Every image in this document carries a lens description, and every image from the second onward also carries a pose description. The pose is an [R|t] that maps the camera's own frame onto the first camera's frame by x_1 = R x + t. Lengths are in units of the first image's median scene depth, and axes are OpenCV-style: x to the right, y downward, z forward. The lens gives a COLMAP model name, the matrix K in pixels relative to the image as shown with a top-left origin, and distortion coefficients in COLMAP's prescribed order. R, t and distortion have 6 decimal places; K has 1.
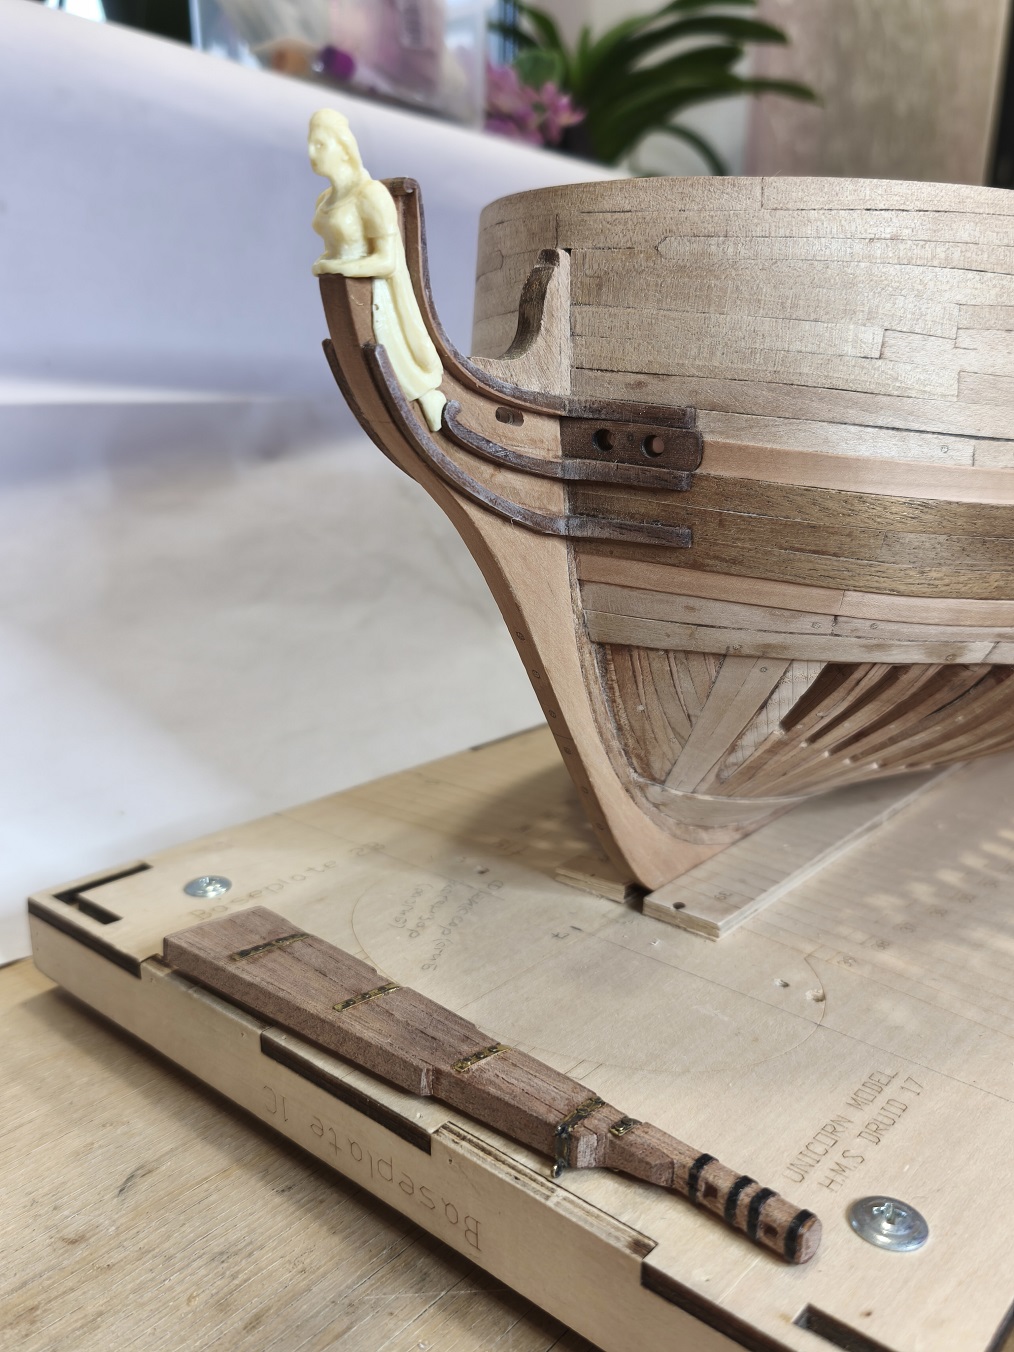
lens RADIAL K [[1109.0, 0, 508.0], [0, 1109.0, 657.1], [0, 0, 1]] dist [0.021287, 0.004399]
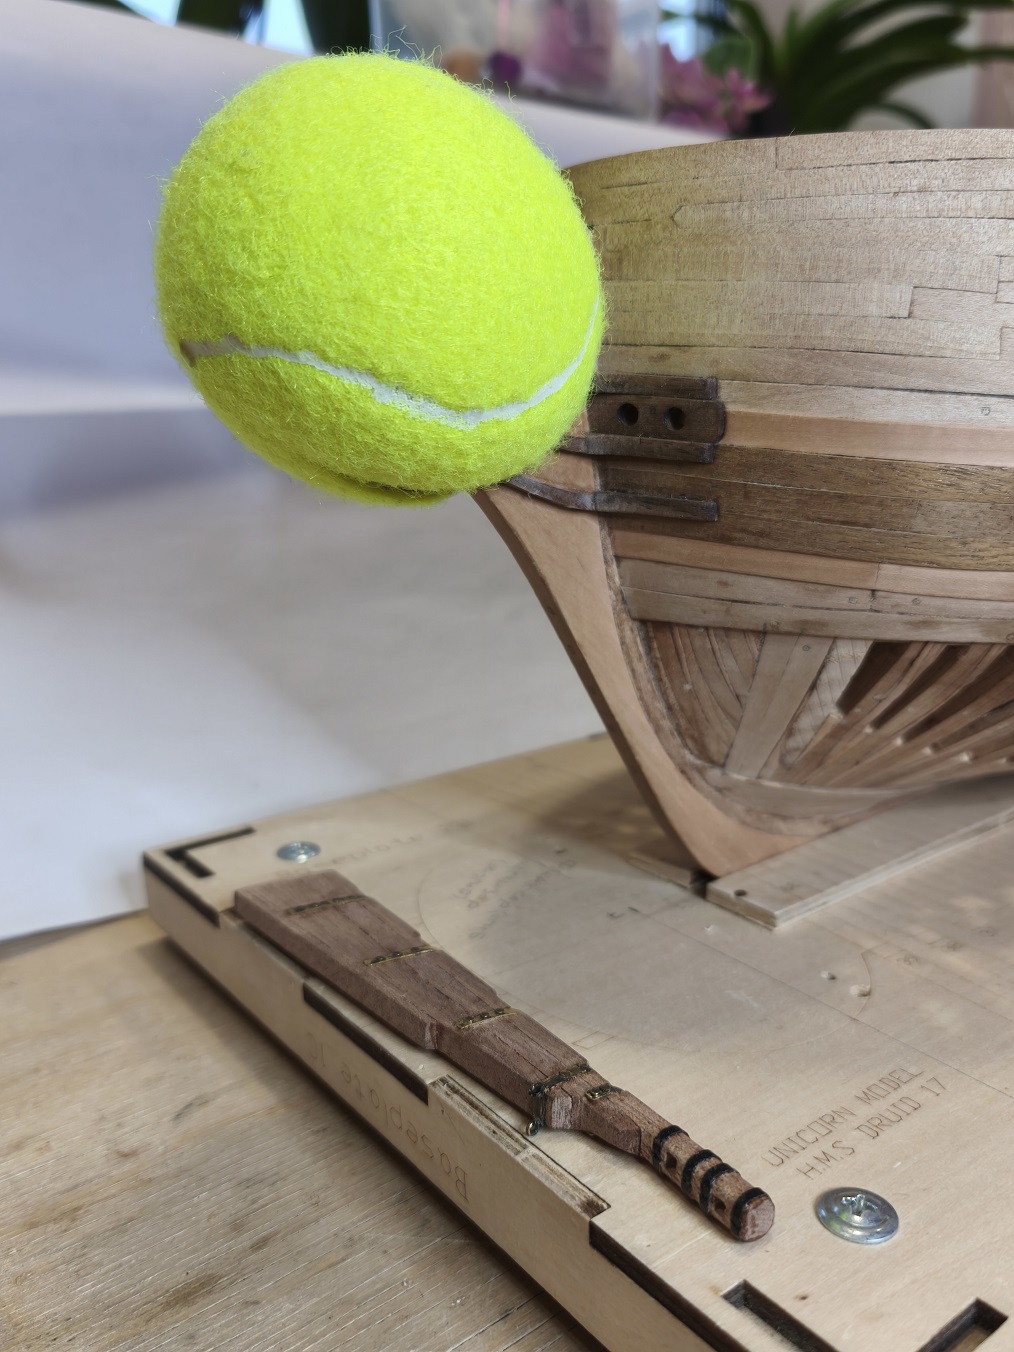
lens RADIAL K [[1121.8, 0, 516.9], [0, 1121.8, 659.3], [0, 0, 1]] dist [0.025538, -0.012401]
pose [[0.977052, 0.013795, -0.212554, 0.212314], [-0.015164, 0.999873, -0.004814, 0.032802], [0.212461, 0.007927, 0.977137, -0.009599]]
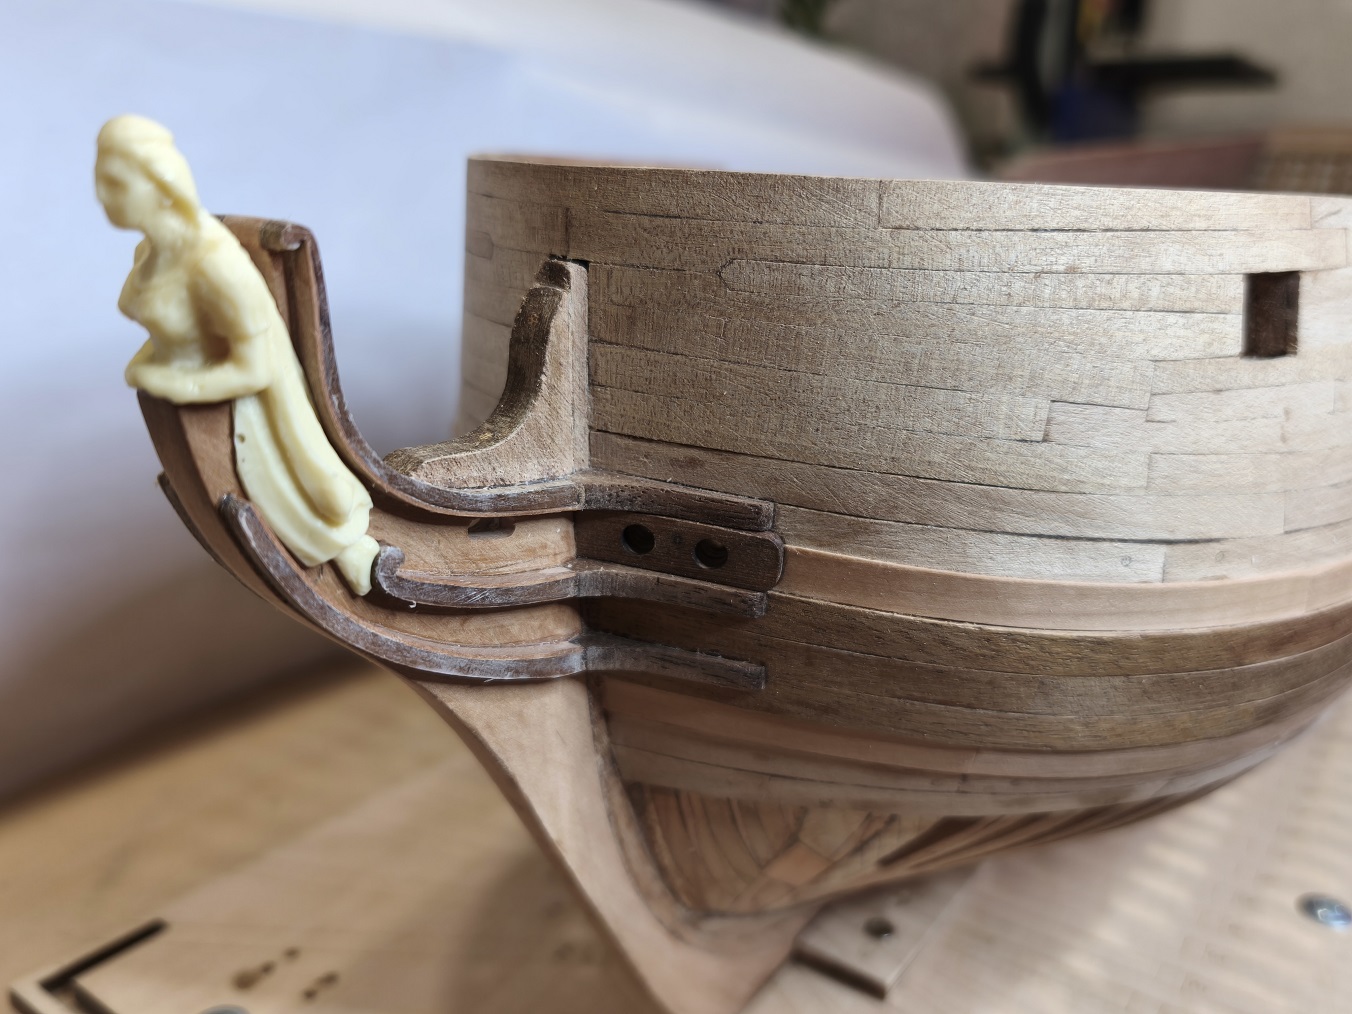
lens RADIAL K [[1135.8, 0, 677.0], [0, 1135.8, 465.6], [0, 0, 1]] dist [0.000641, 0.005360]
pose [[0.995263, 0.003045, 0.097170, 0.043919], [-0.008541, 0.998383, 0.056202, -0.286209], [-0.096842, -0.056766, 0.993680, 0.328139]]
